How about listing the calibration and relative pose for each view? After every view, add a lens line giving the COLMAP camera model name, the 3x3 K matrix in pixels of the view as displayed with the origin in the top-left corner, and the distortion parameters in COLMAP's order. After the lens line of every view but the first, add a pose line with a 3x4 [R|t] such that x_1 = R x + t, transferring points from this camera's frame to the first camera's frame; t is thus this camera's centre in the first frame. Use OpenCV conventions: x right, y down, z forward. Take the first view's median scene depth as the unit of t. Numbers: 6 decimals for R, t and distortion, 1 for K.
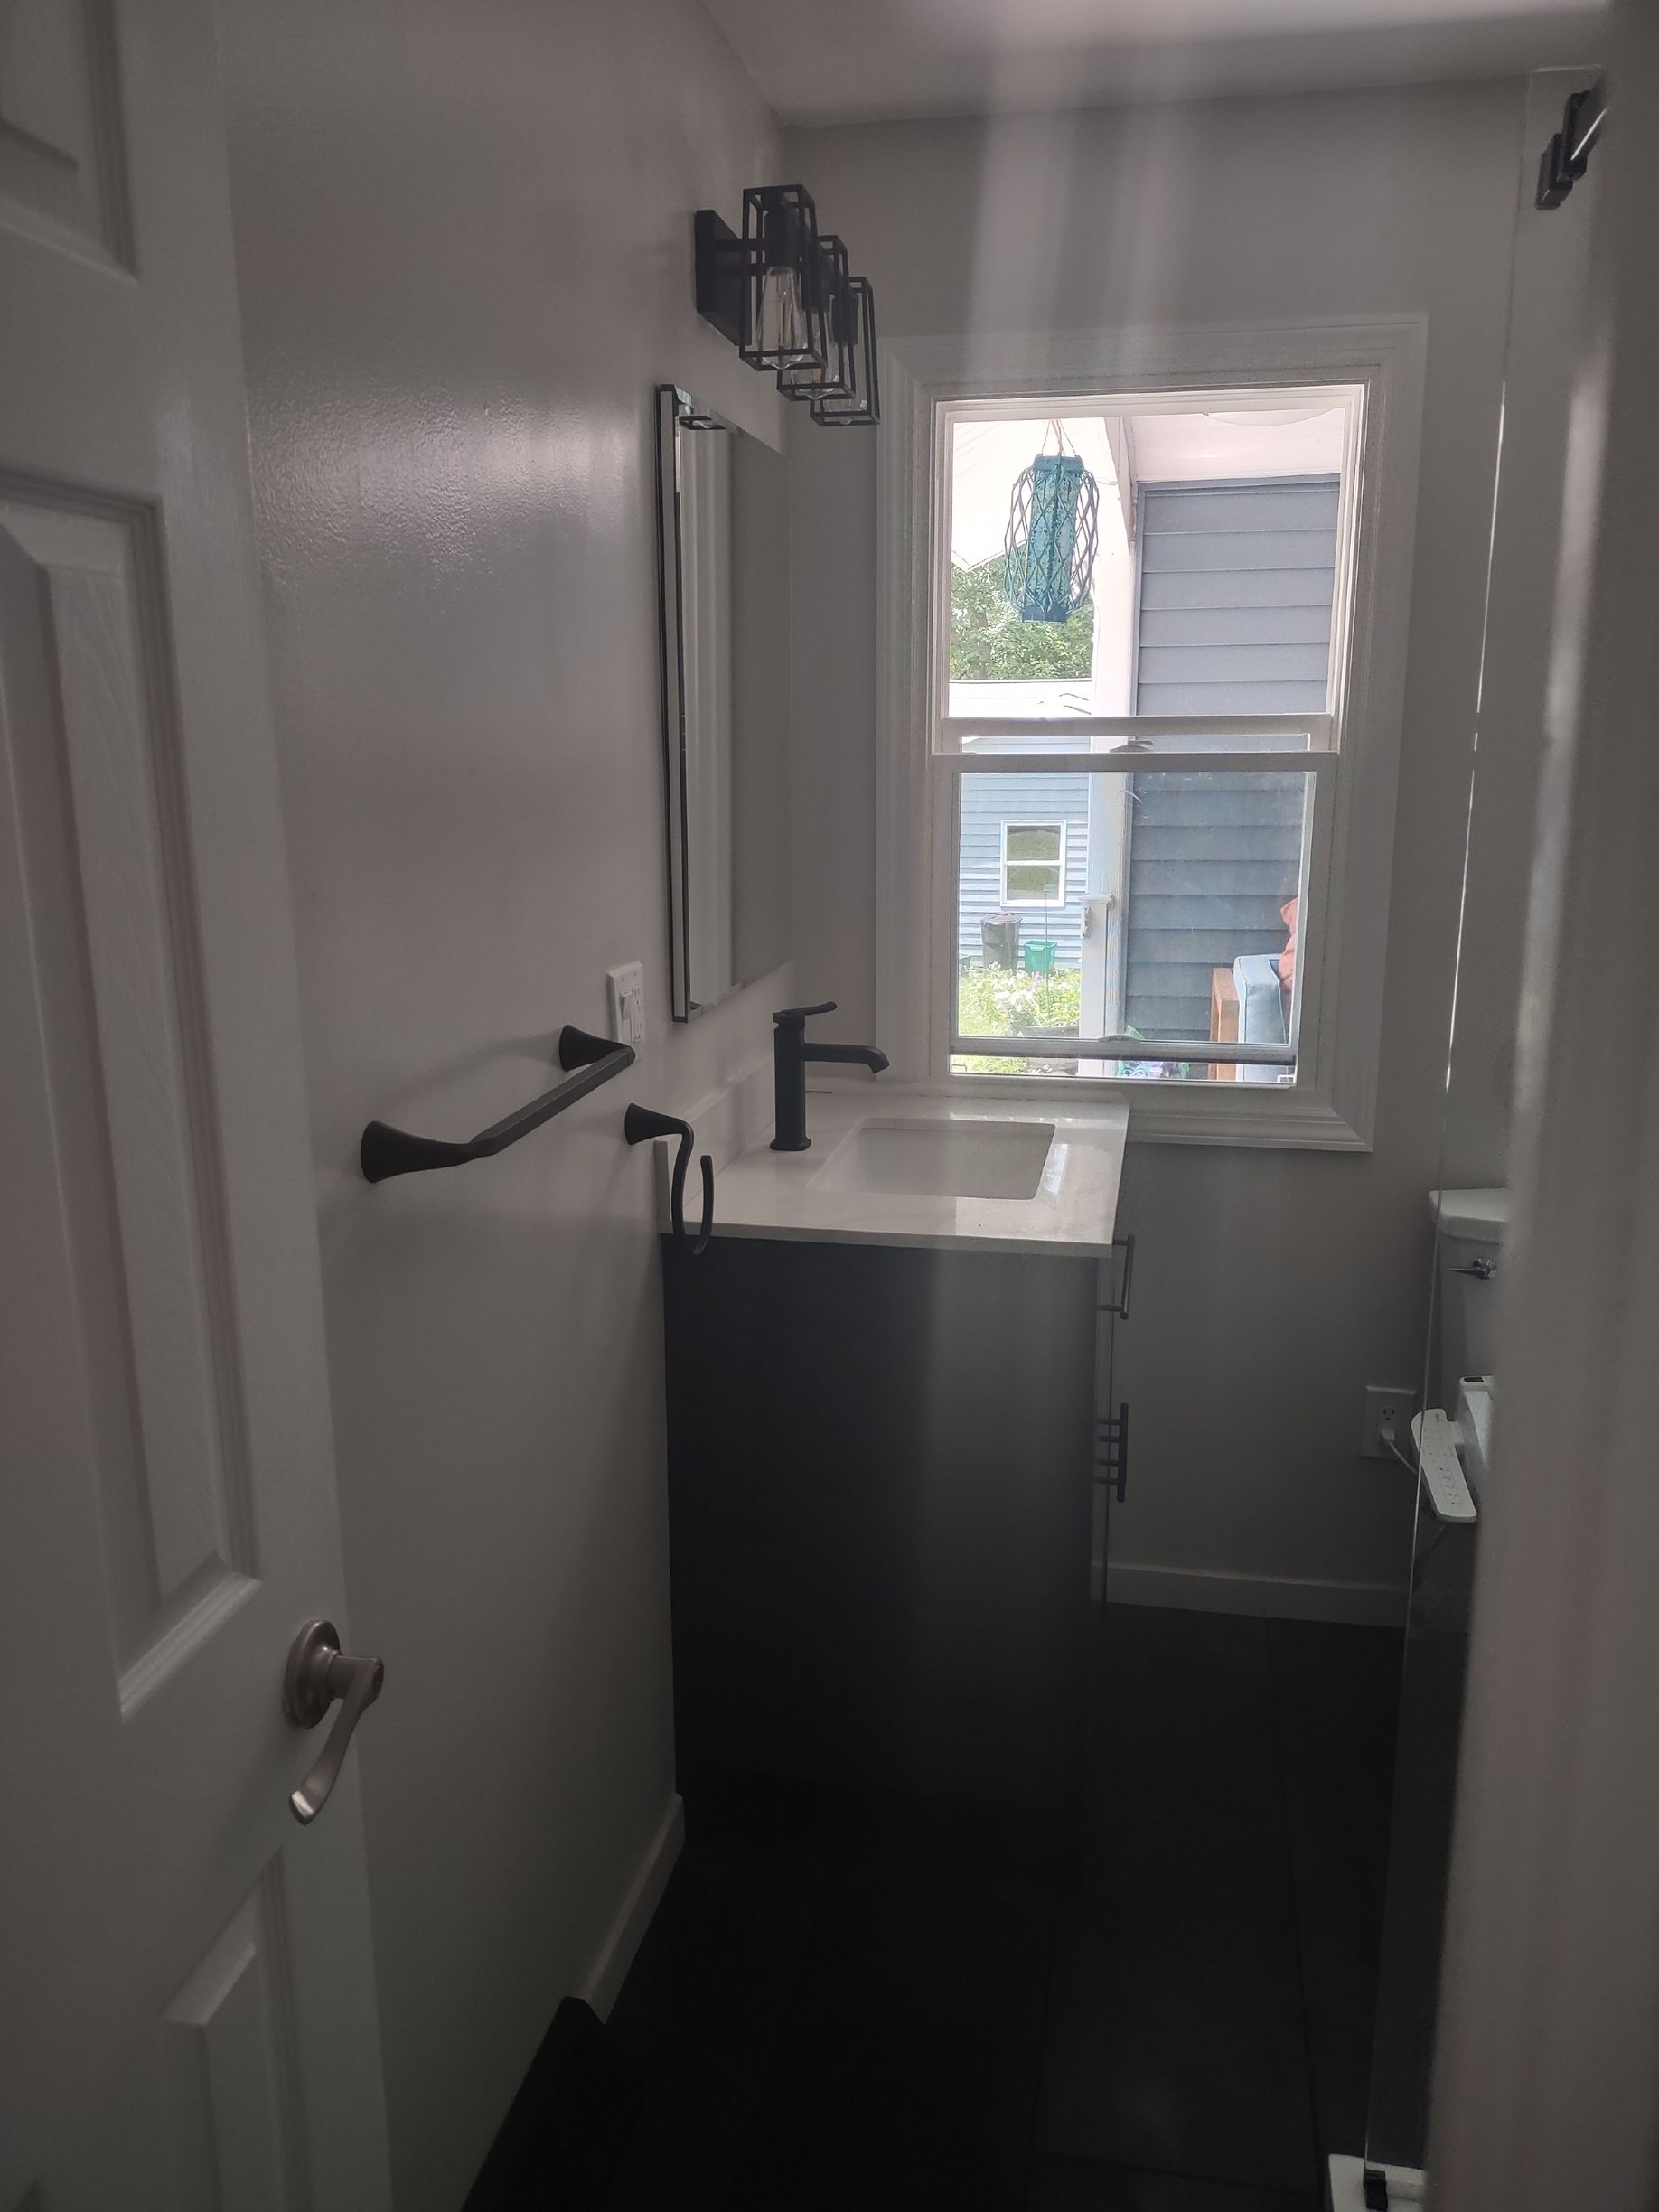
lens RADIAL K [[1682.7, 0, 829.5], [0, 1682.7, 1106.0], [0, 0, 1]] dist [0.013802, -0.042621]
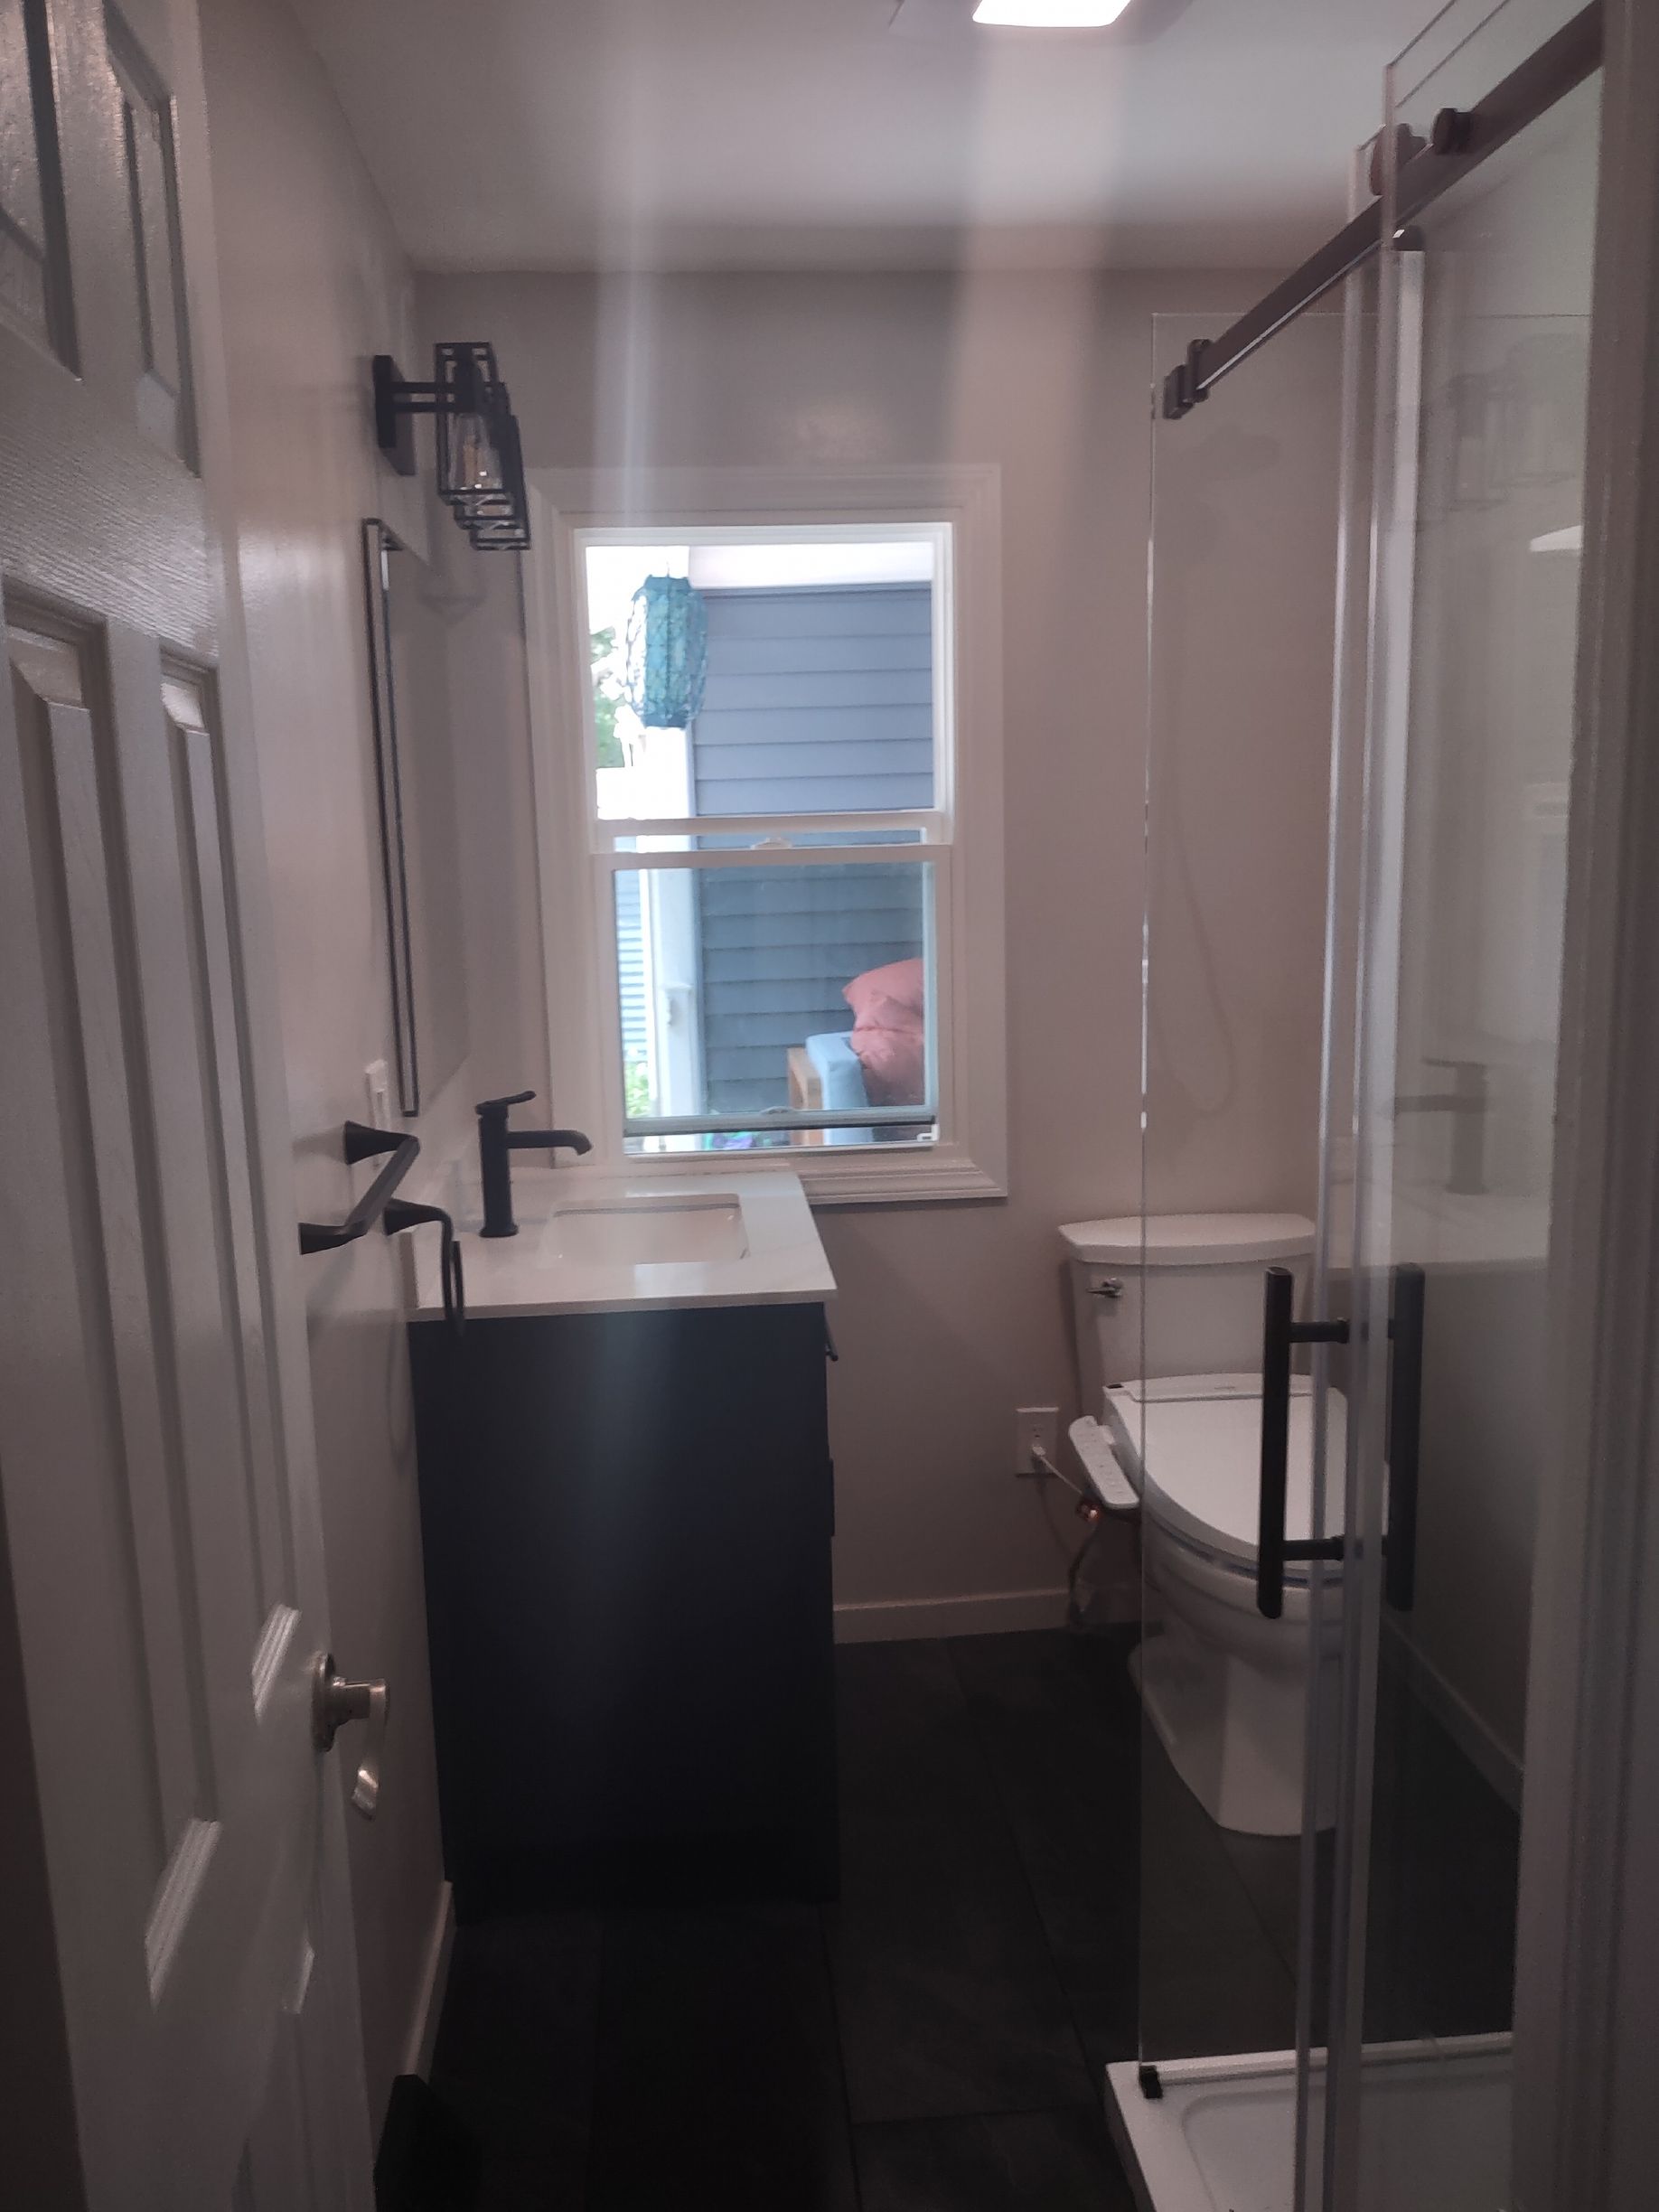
lens RADIAL K [[1752.9, 0, 829.5], [0, 1752.9, 1106.0], [0, 0, 1]] dist [0.045648, -0.149701]
pose [[0.955766, -0.066979, 0.286402, -0.127908], [0.083839, 0.995370, -0.047001, 0.013688], [-0.281928, 0.068933, 0.956956, -0.091839]]
